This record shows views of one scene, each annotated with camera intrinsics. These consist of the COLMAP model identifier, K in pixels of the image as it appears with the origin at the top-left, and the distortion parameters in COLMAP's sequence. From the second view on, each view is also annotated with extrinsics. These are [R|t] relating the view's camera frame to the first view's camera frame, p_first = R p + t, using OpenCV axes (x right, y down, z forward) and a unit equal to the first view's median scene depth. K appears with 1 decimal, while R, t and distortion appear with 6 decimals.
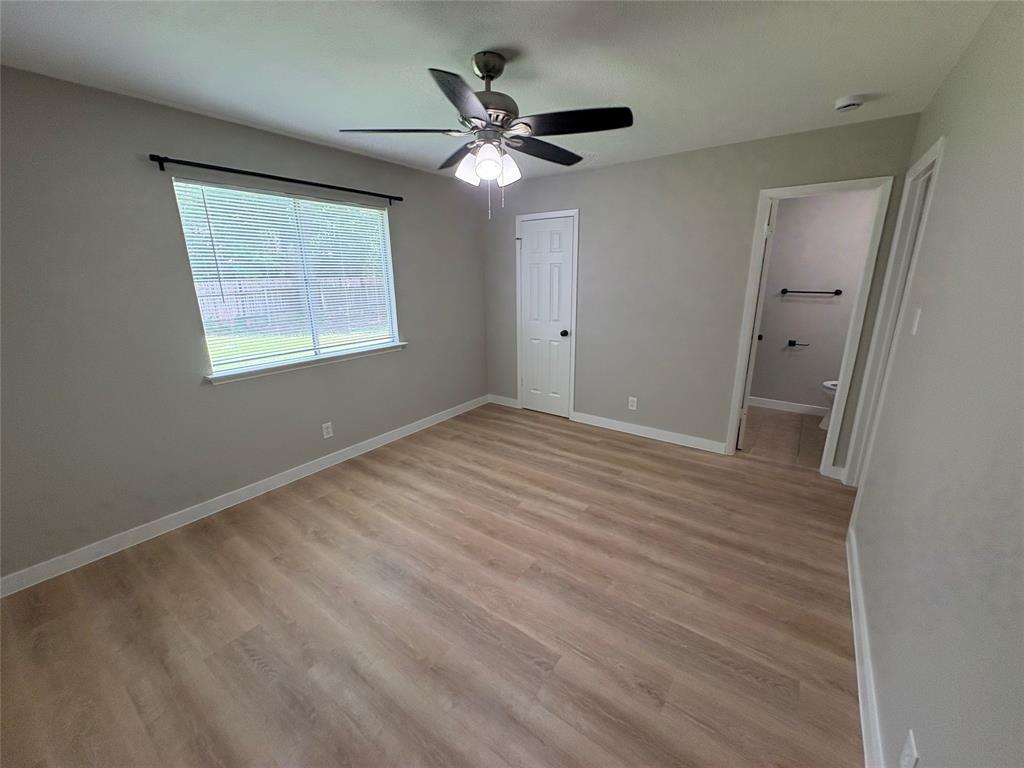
lens RADIAL K [[407.4, 0, 514.0], [0, 407.4, 380.8], [0, 0, 1]] dist [0.000275, 0.000014]
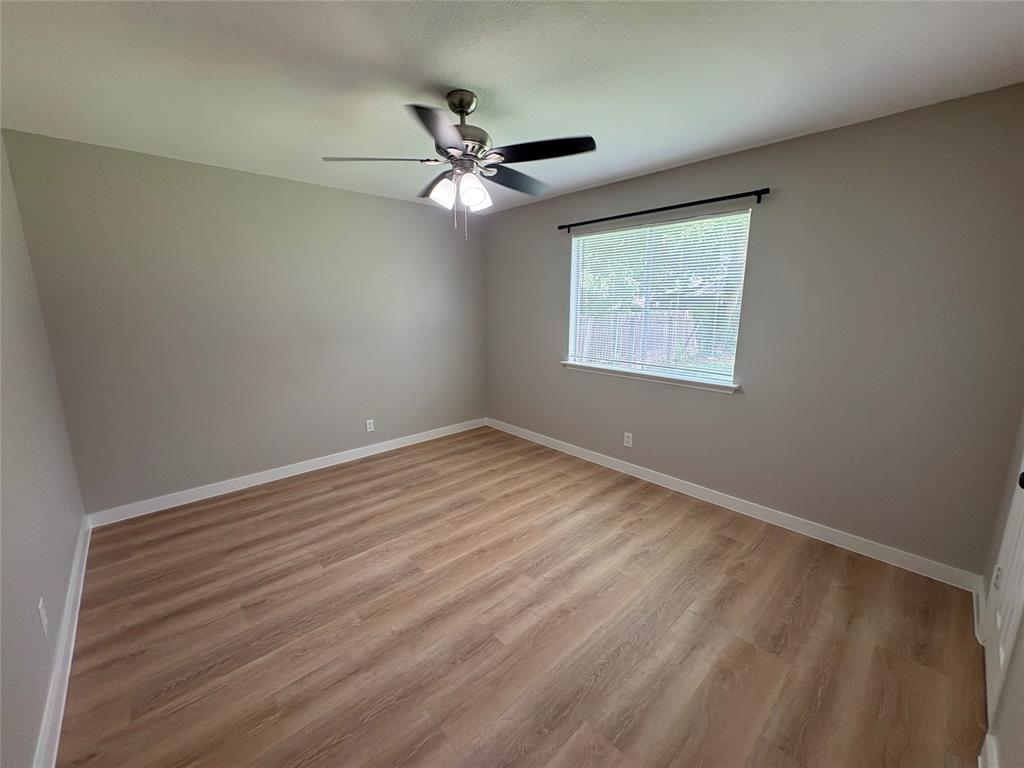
lens RADIAL K [[407.4, 0, 515.3], [0, 407.4, 383.9], [0, 0, 1]] dist [0.000275, 0.000014]
pose [[-0.193274, 0.199995, -0.960545, 0.758221], [-0.251710, 0.936132, 0.245559, -0.258239], [0.948308, 0.289239, -0.130590, 1.032218]]
